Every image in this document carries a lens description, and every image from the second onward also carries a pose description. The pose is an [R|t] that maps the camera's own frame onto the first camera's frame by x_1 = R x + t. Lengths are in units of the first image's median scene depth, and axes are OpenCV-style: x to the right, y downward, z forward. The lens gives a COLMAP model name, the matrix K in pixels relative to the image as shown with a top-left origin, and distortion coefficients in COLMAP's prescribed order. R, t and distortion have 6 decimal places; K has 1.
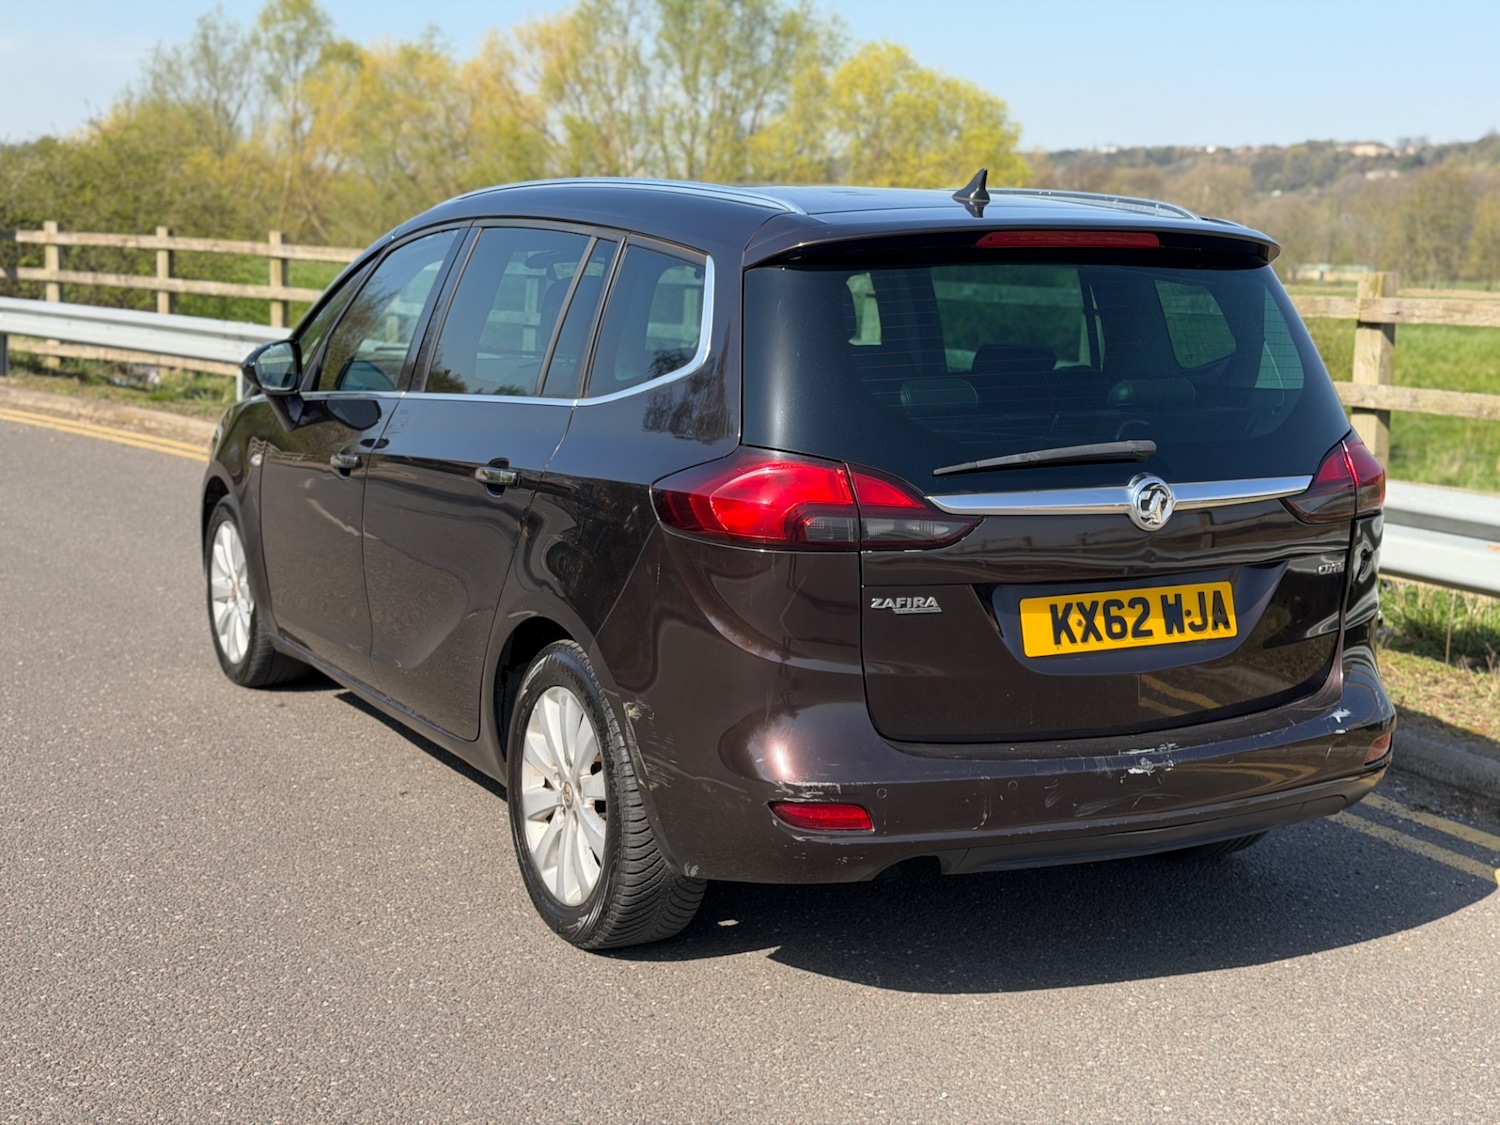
lens RADIAL K [[2181.2, 0, 717.7], [0, 2181.2, 573.7], [0, 0, 1]] dist [0.123845, 0.000000]
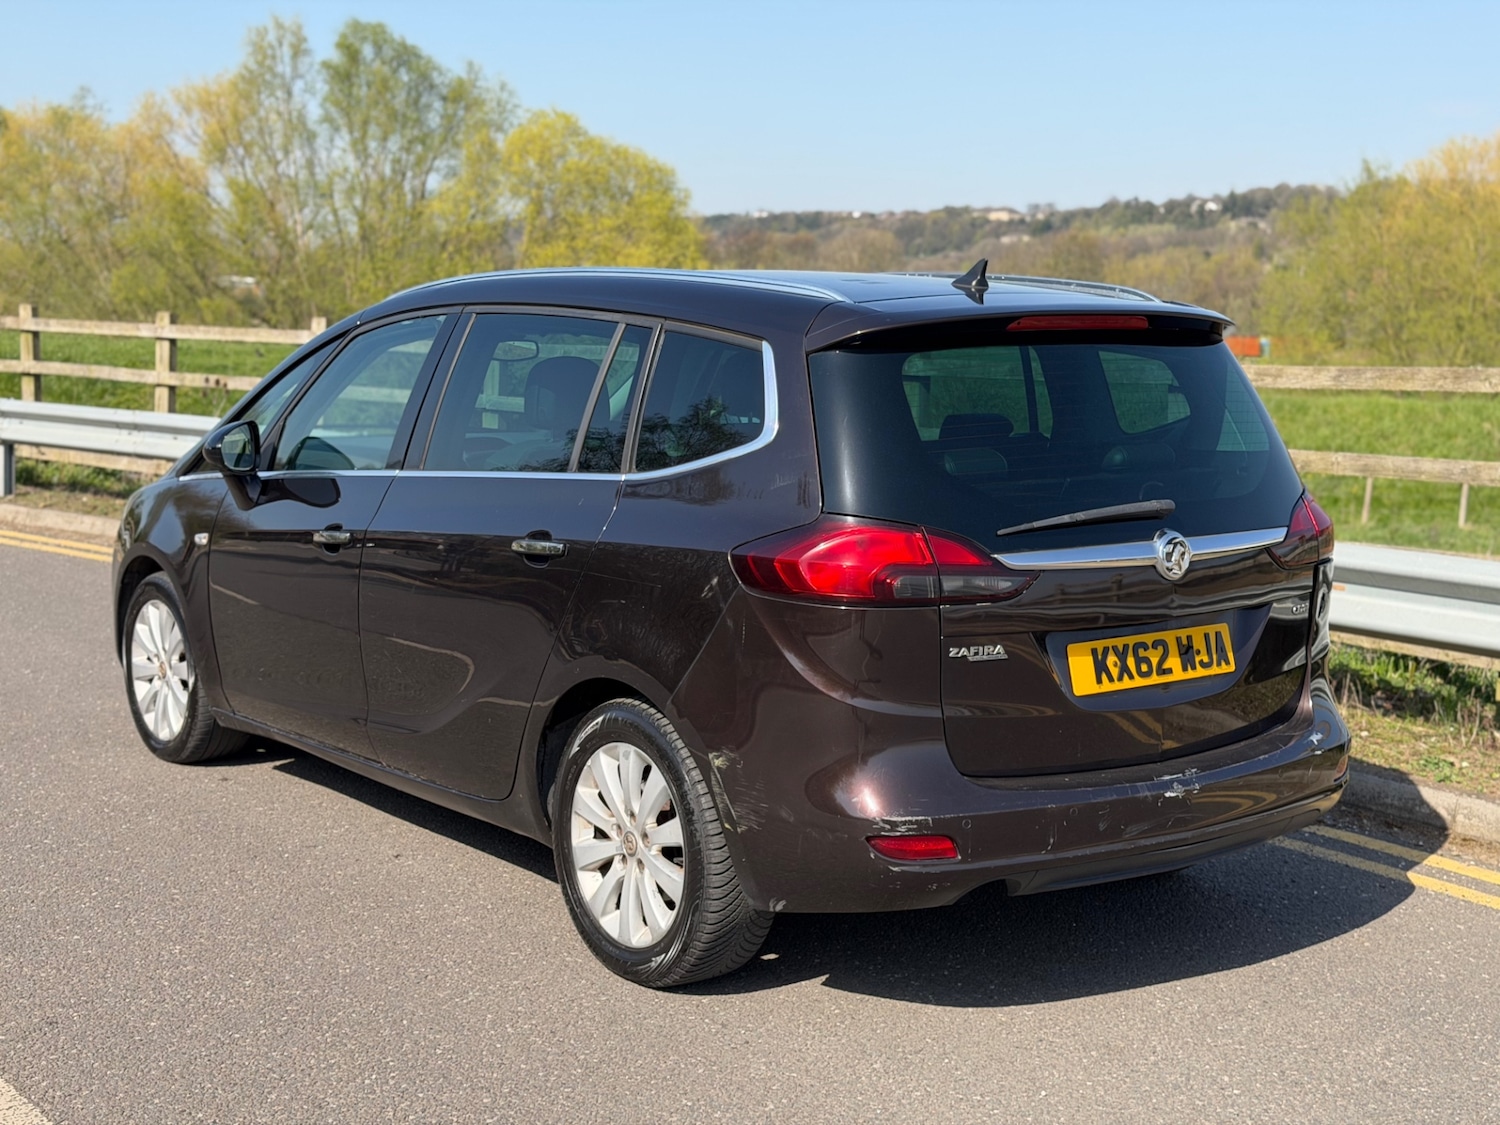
lens RADIAL K [[2181.2, 0, 742.7], [0, 2181.2, 566.2], [0, 0, 1]] dist [0.123845, 0.000000]
pose [[0.986293, -0.029749, 0.162298, -0.179829], [0.034789, 0.998994, -0.028304, -0.002141], [-0.161293, 0.033563, 0.986336, -0.066245]]
